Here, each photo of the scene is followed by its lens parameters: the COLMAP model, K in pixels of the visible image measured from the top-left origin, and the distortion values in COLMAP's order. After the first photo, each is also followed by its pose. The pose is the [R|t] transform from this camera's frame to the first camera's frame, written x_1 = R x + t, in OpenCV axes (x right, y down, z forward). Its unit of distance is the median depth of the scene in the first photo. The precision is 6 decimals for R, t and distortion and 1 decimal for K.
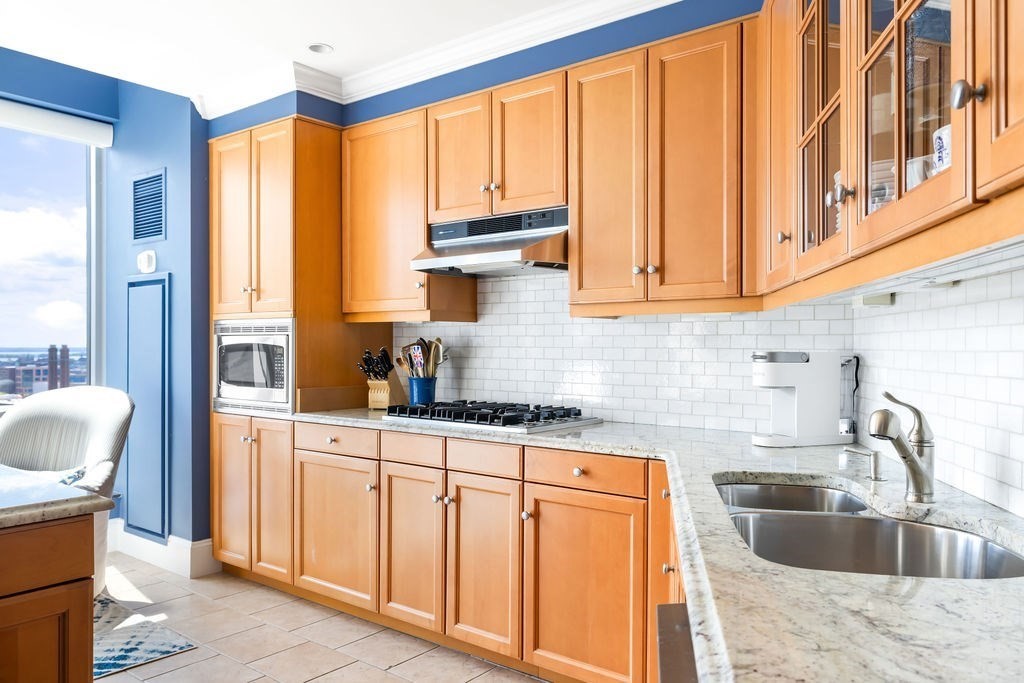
lens RADIAL K [[737.7, 0, 529.1], [0, 737.7, 352.4], [0, 0, 1]] dist [0.000067, -0.001514]
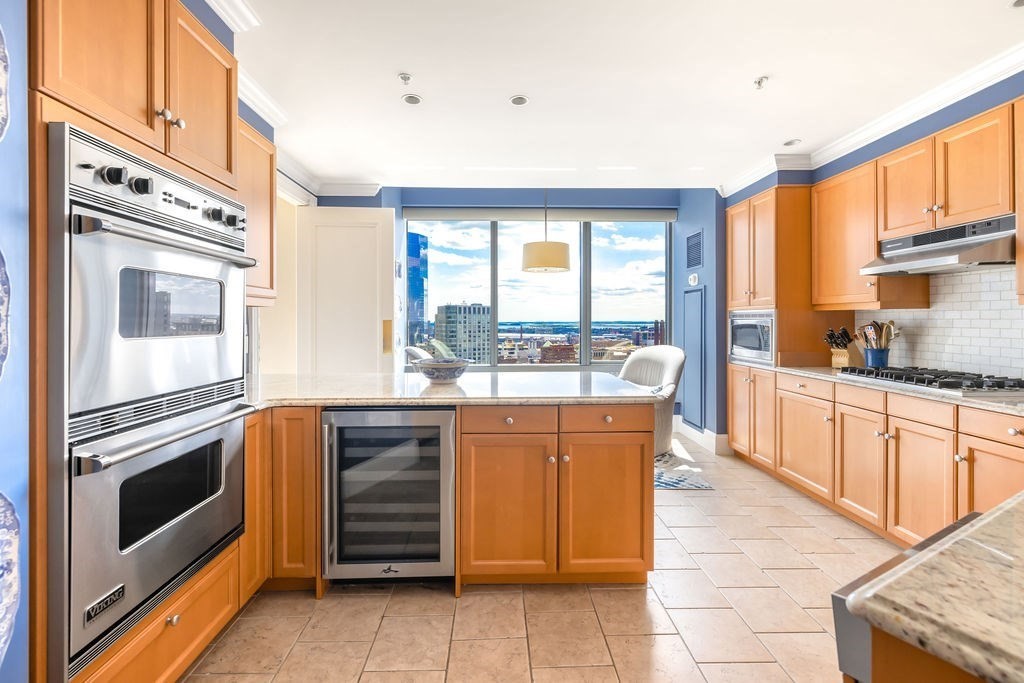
lens RADIAL K [[452.0, 0, 501.0], [0, 452.0, 321.4], [0, 0, 1]] dist [0.001238, 0.000143]
pose [[0.617478, -0.002106, -0.786585, 0.095500], [-0.002834, 0.999984, -0.004903, -0.012238], [0.786583, 0.005257, 0.617462, -0.104695]]
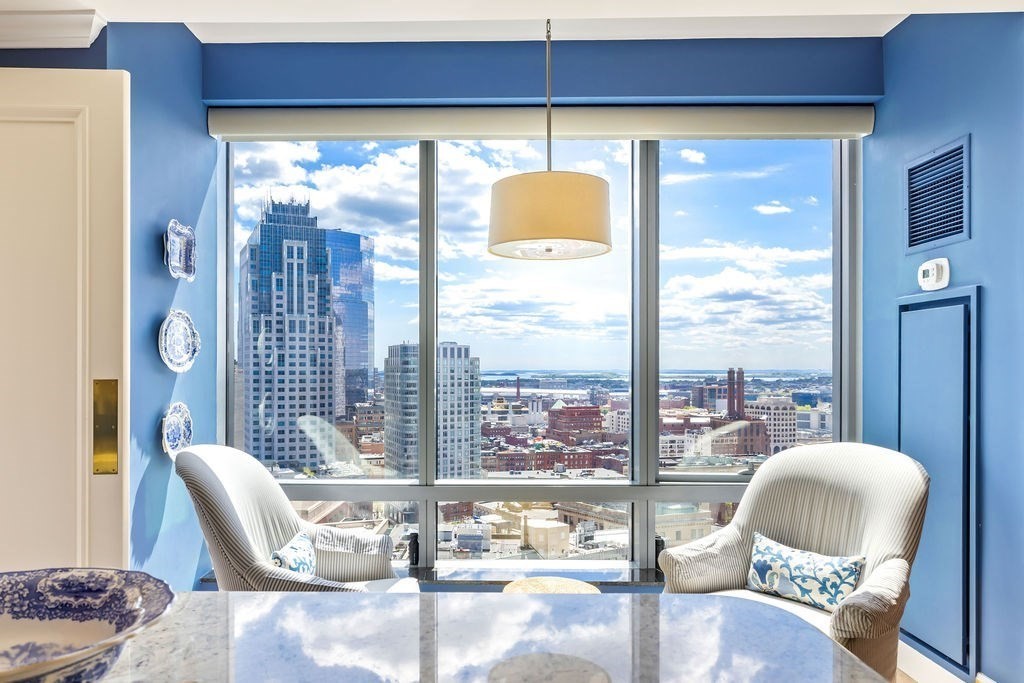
lens RADIAL K [[693.9, 0, 458.8], [0, 693.9, 367.5], [0, 0, 1]] dist [-0.002134, 0.001145]
pose [[0.584772, -0.002500, -0.811194, -0.283539], [-0.005737, 0.999957, -0.007217, -0.029018], [0.811177, 0.008875, 0.584733, 0.270377]]
